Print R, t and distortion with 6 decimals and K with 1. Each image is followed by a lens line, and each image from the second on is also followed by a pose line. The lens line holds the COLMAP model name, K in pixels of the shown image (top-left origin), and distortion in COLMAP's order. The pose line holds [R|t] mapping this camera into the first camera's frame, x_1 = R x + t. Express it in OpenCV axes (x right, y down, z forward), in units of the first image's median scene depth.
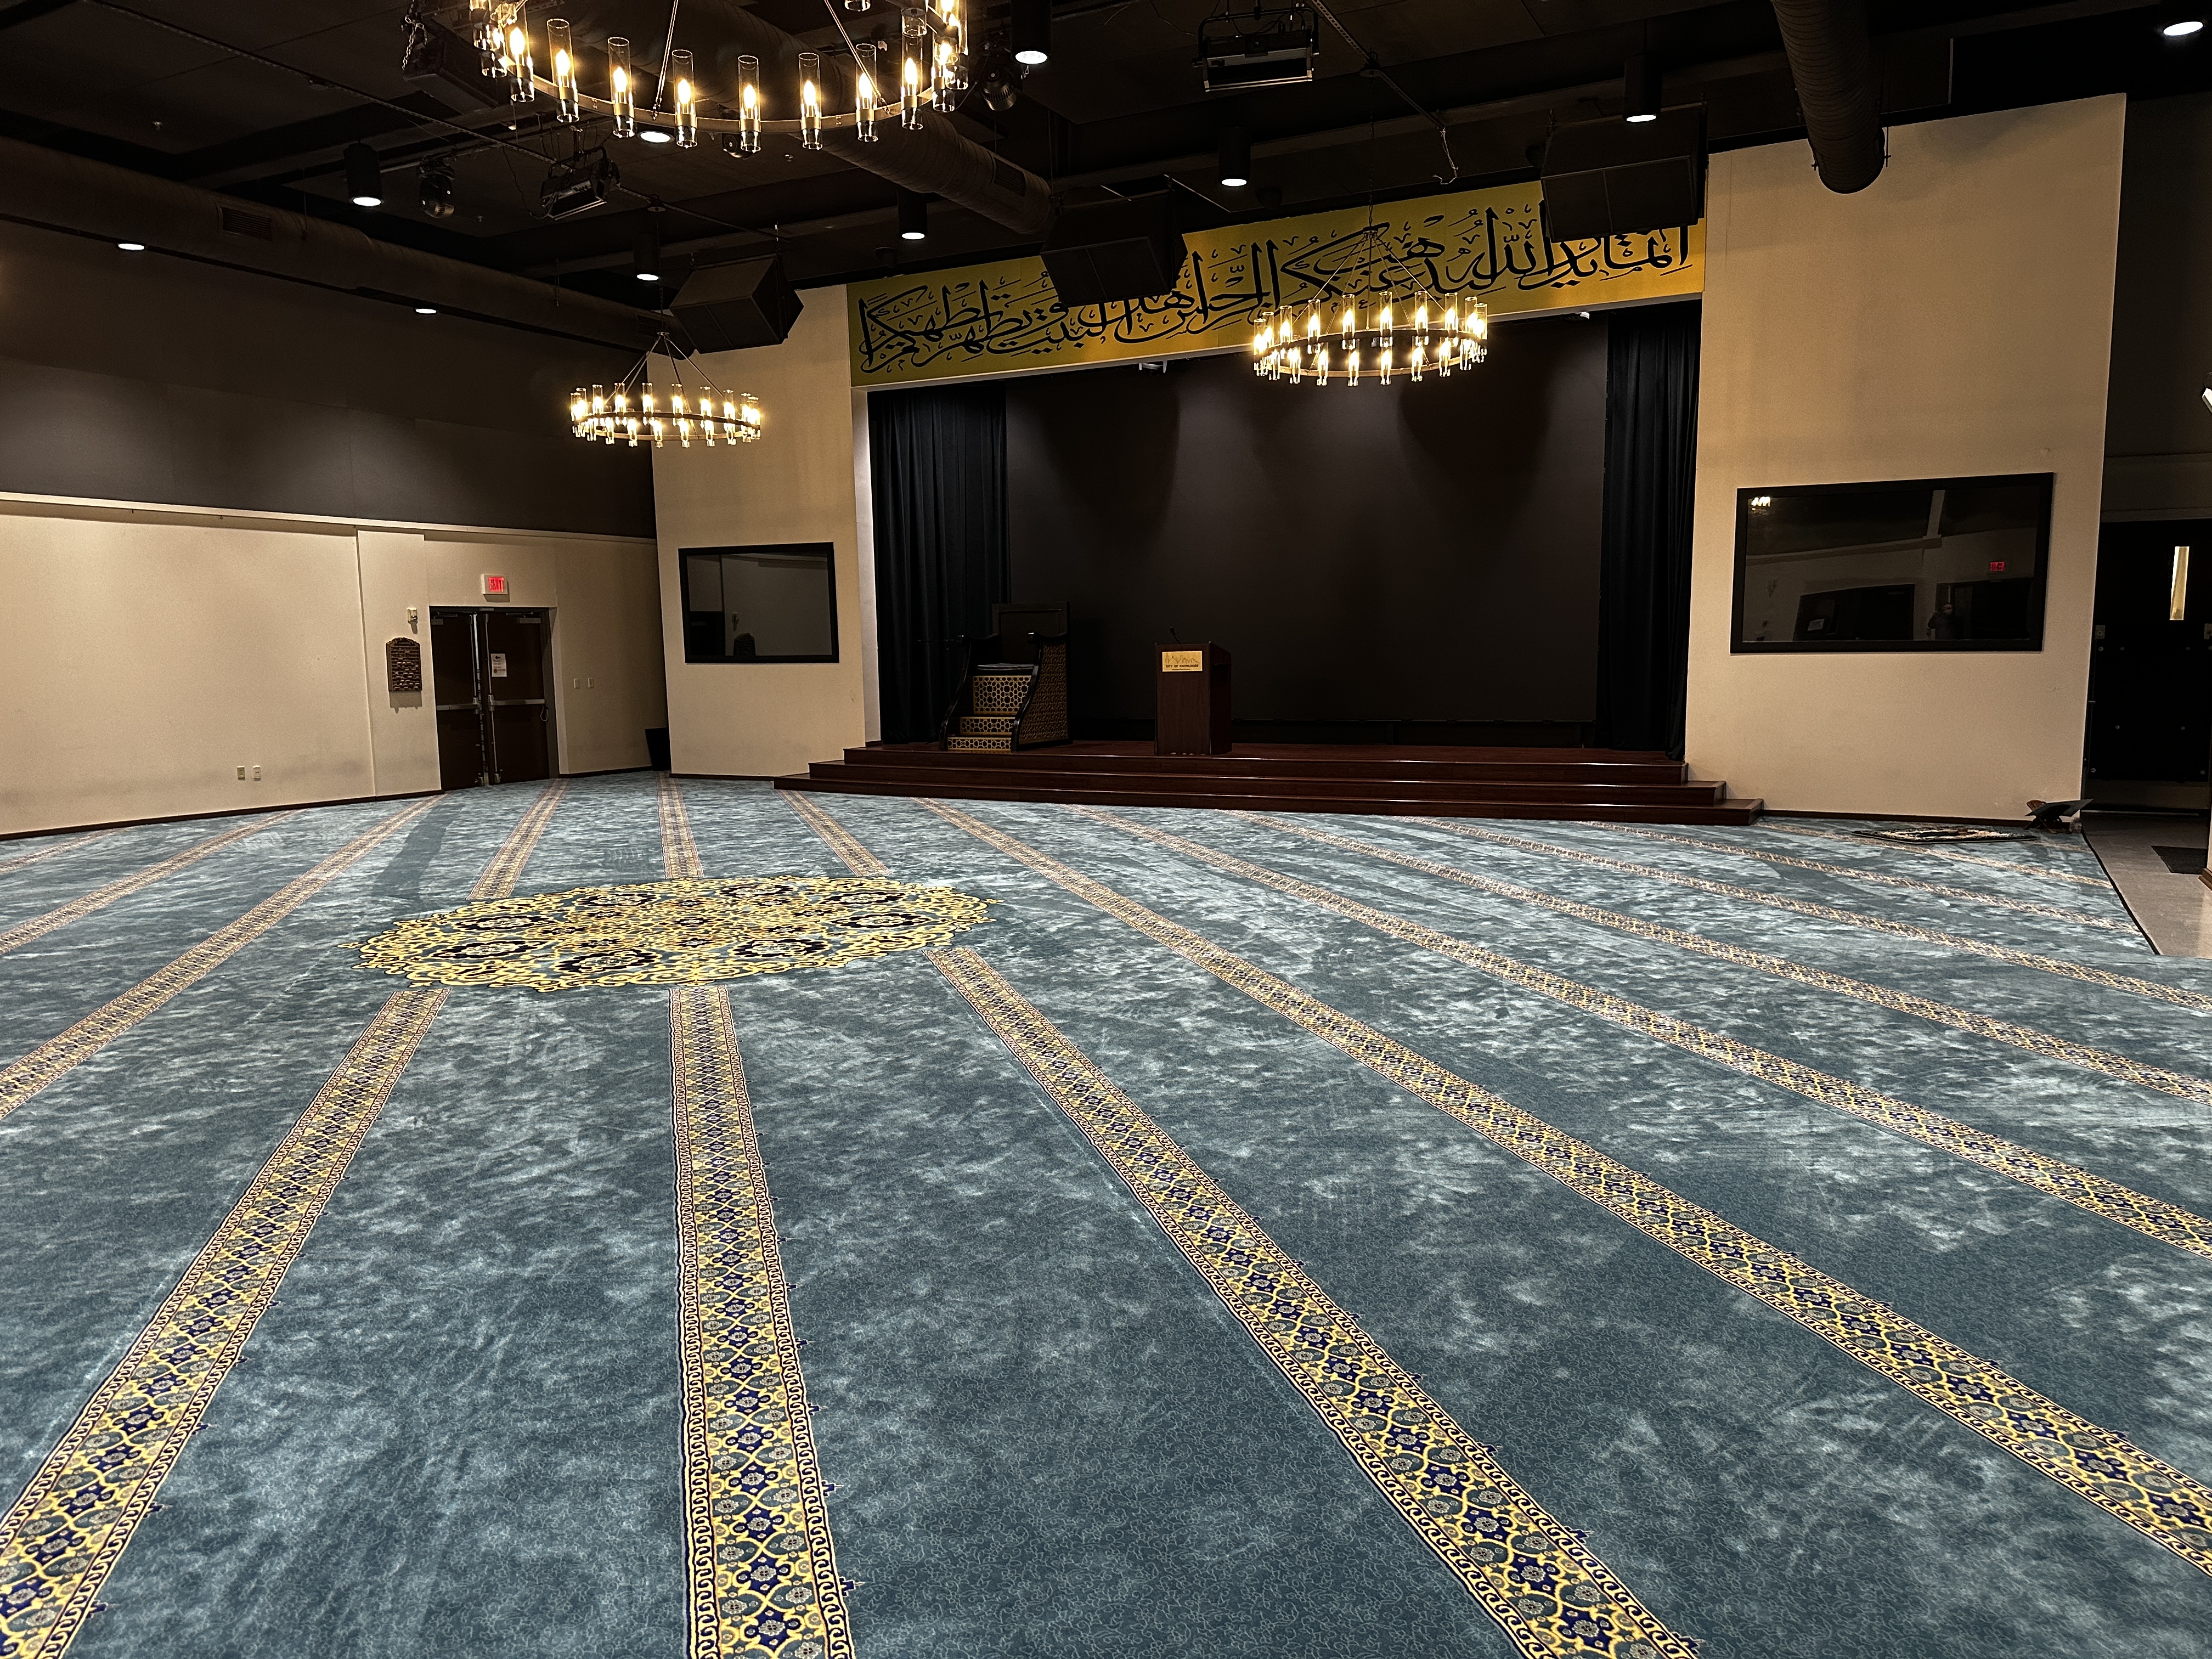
lens RADIAL K [[1544.0, 0, 1104.6], [0, 1544.0, 834.5], [0, 0, 1]] dist [0.058310, -0.080621]
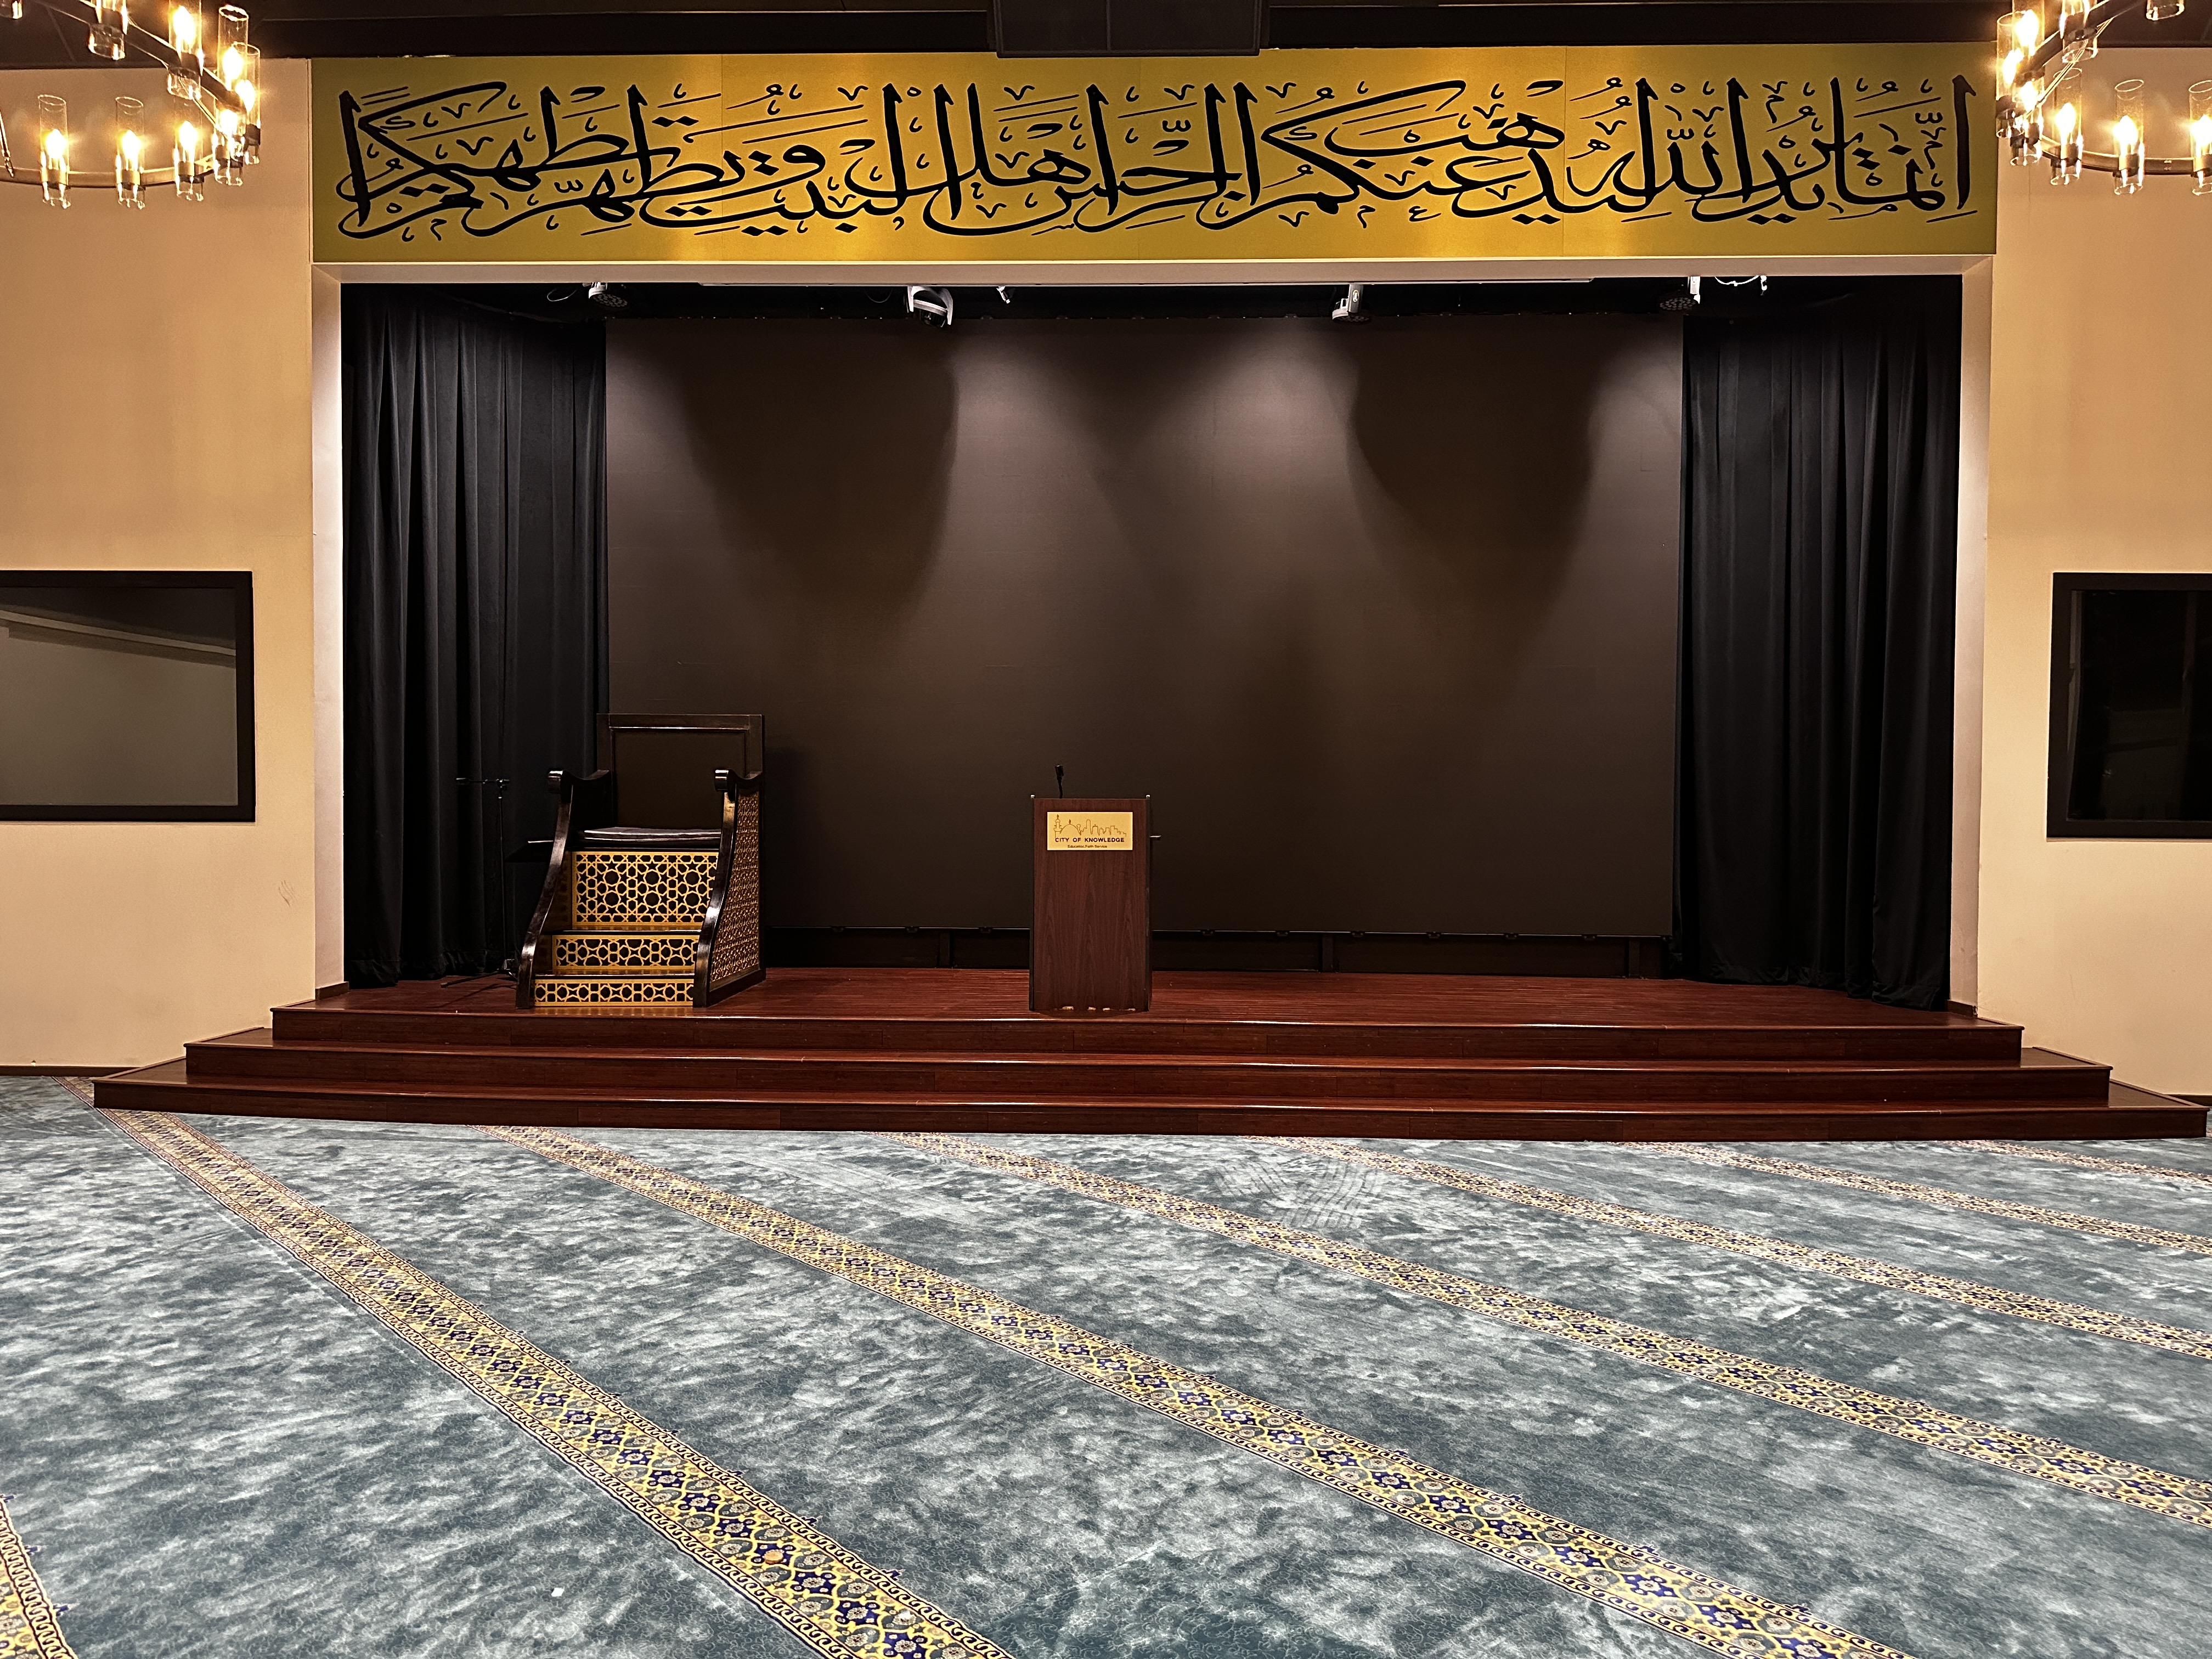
lens RADIAL K [[1544.0, 0, 1127.8], [0, 1544.0, 828.2], [0, 0, 1]] dist [0.058310, -0.080621]
pose [[0.900553, 0.022396, 0.434169, -0.159147], [0.029627, 0.993189, -0.112686, -0.054373], [-0.433736, 0.114343, 0.893756, 0.529154]]
